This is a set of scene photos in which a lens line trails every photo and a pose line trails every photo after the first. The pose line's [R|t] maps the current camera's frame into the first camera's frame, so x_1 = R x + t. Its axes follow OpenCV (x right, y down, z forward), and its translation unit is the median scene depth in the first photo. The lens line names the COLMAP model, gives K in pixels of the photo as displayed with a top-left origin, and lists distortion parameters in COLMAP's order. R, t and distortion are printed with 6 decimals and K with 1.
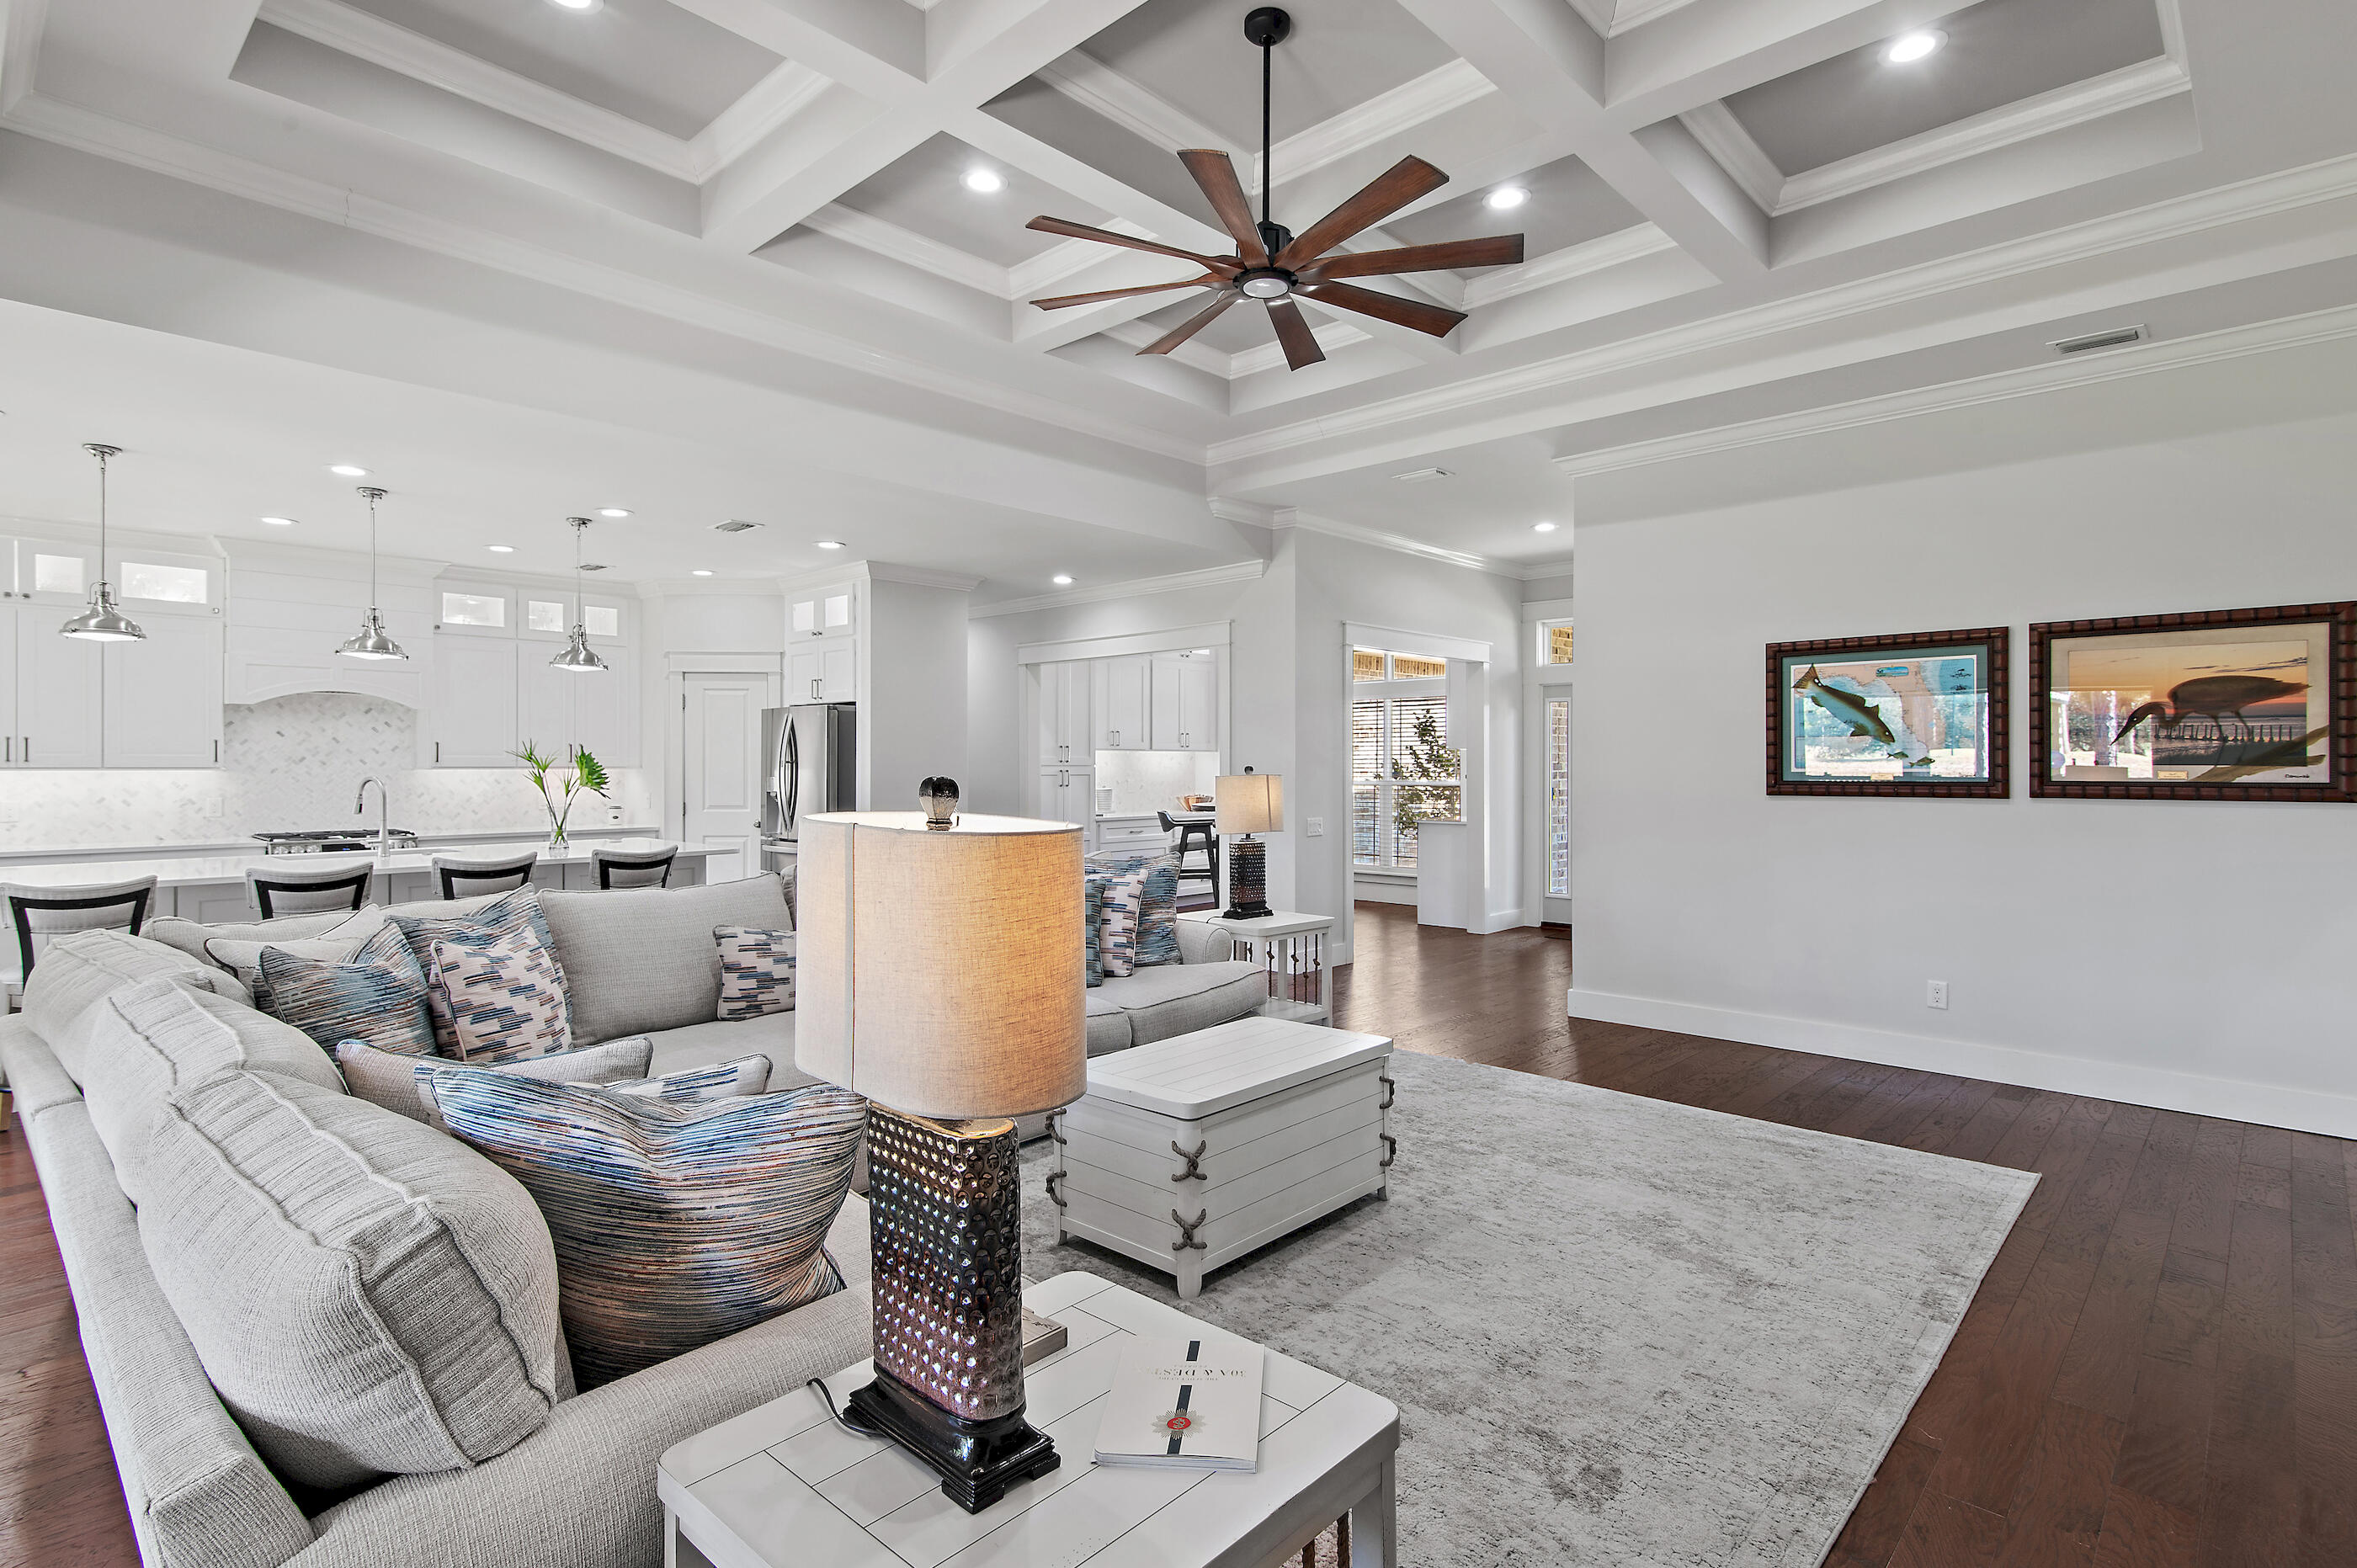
lens RADIAL K [[1156.8, 0, 1178.5], [0, 1156.8, 784.0], [0, 0, 1]] dist [-0.000043, 0.000190]
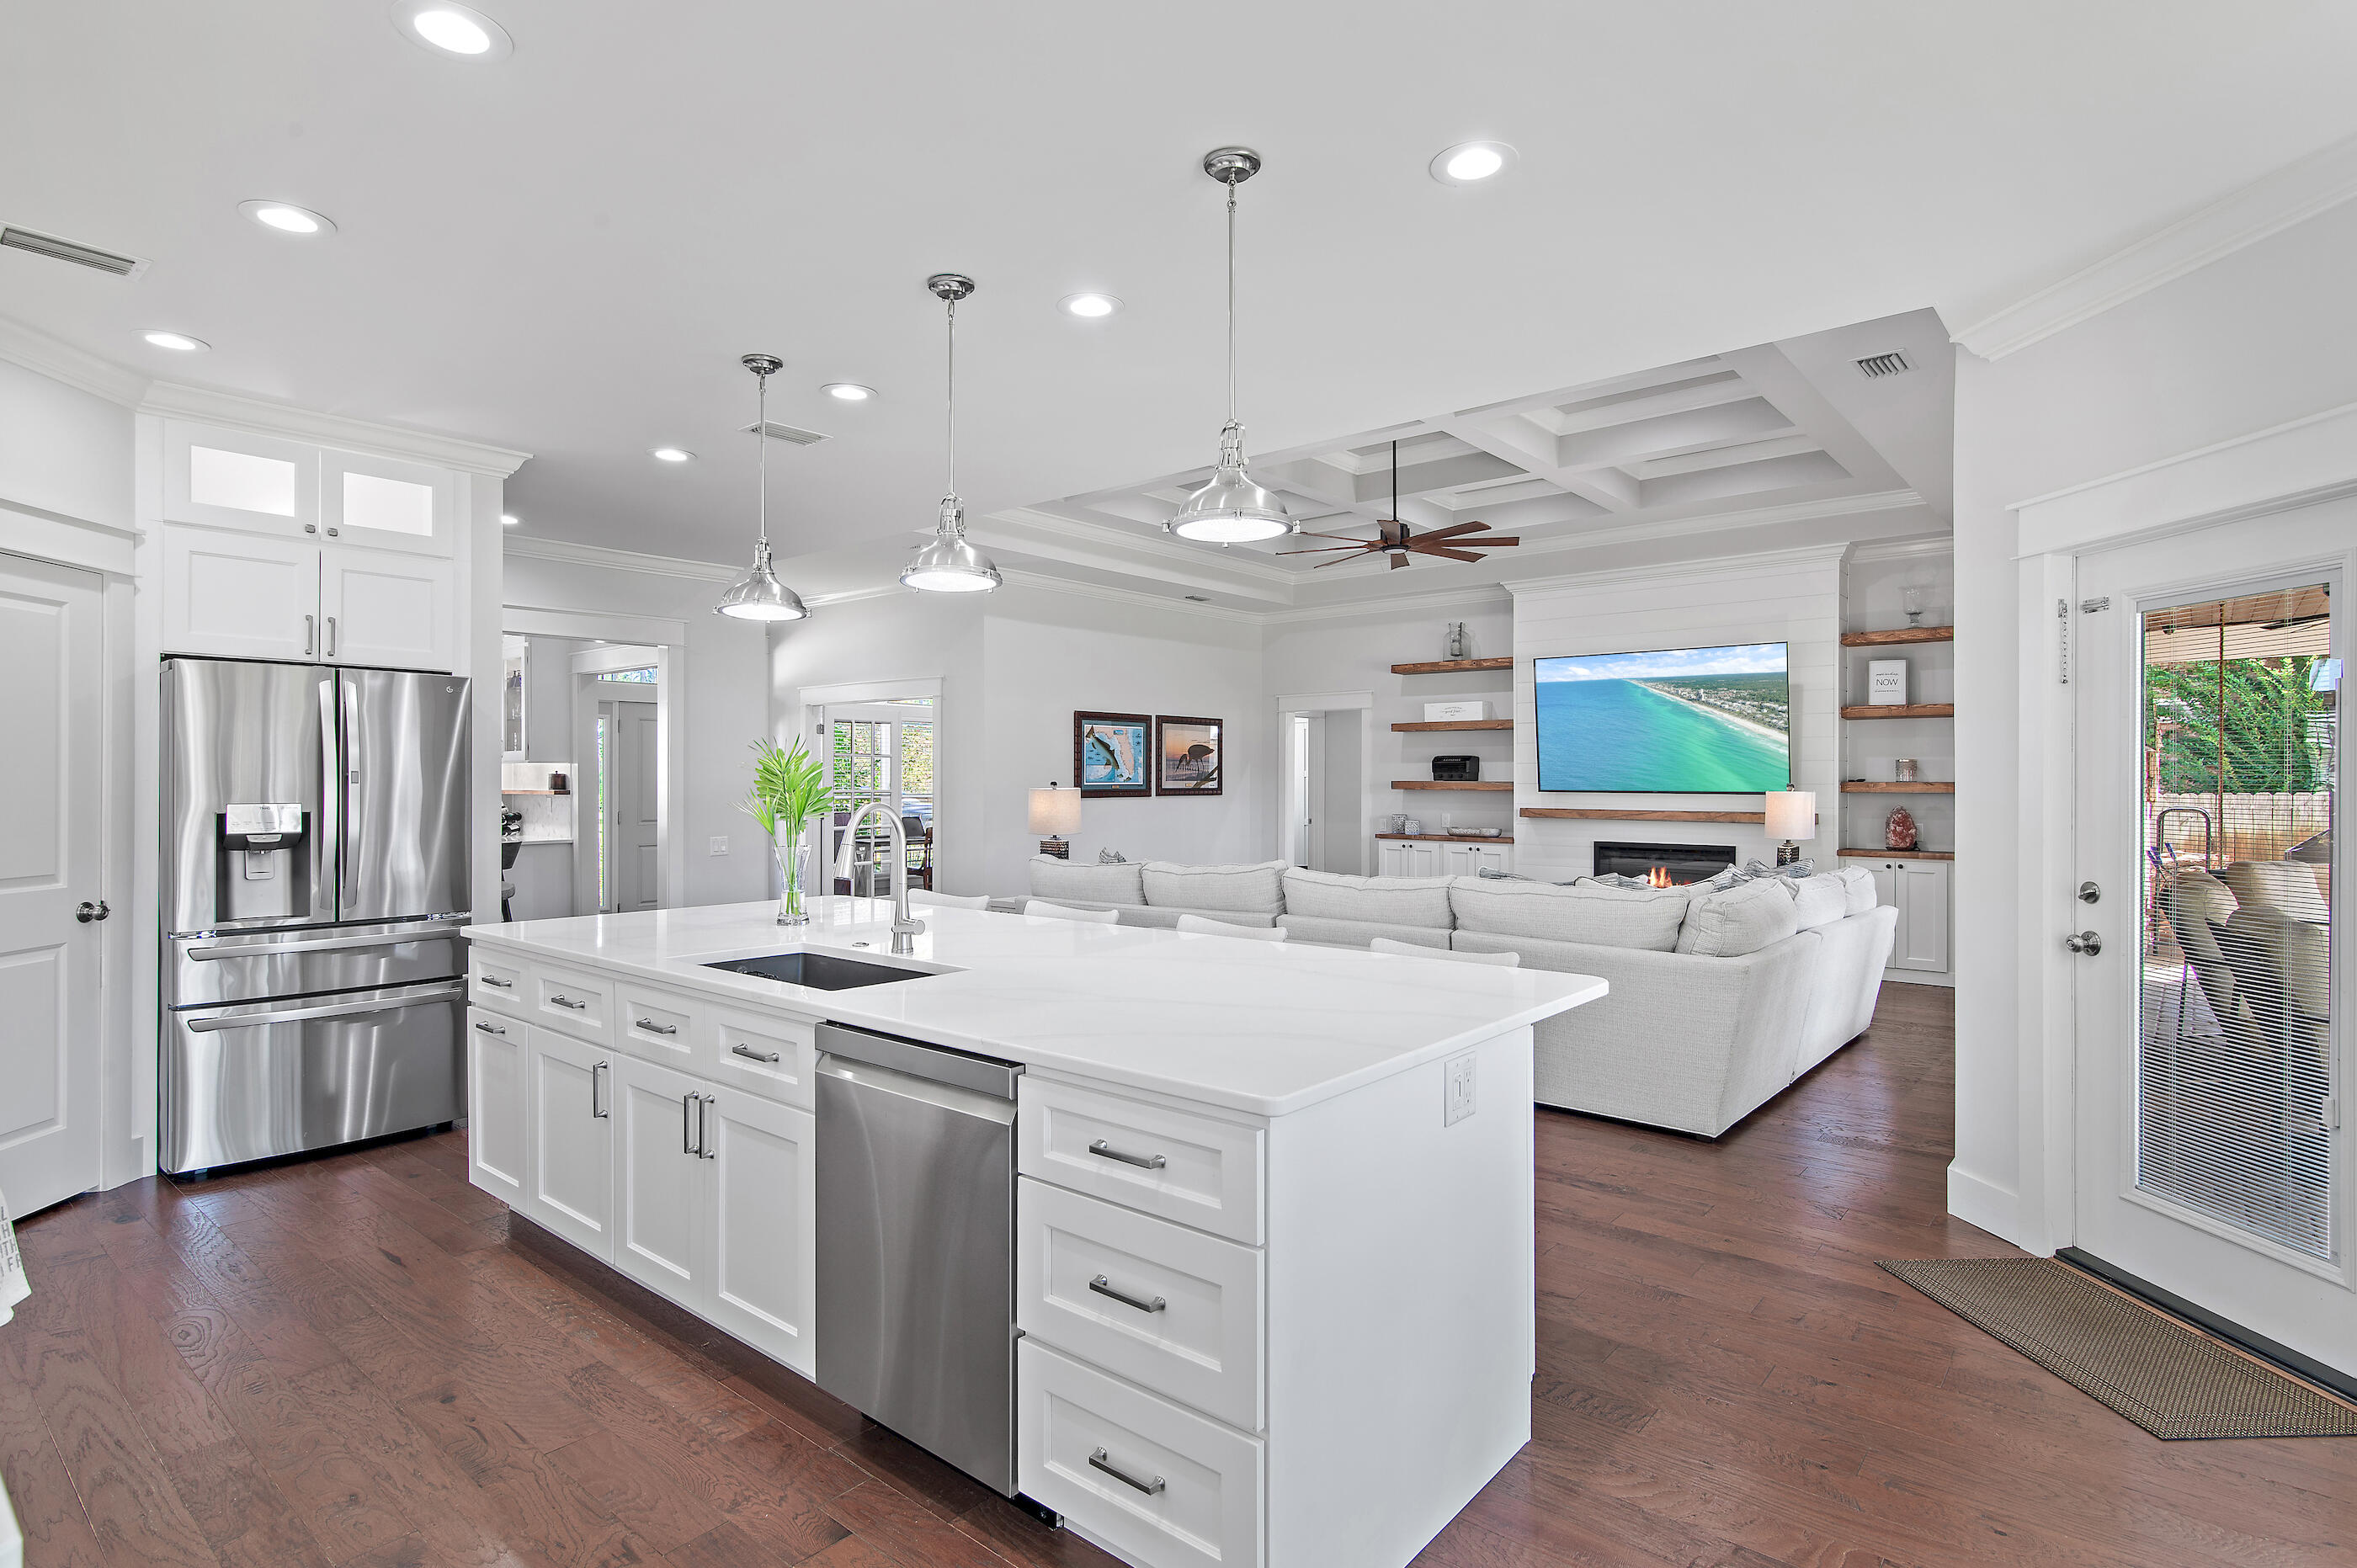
lens RADIAL K [[1199.3, 0, 1178.5], [0, 1199.3, 784.0], [0, 0, 1]] dist [-0.000038, 0.000080]
pose [[-0.043267, -0.000998, 0.999063, -1.422634], [0.015775, 0.999874, 0.001682, -0.012194], [-0.998939, 0.015833, -0.043246, 1.007579]]
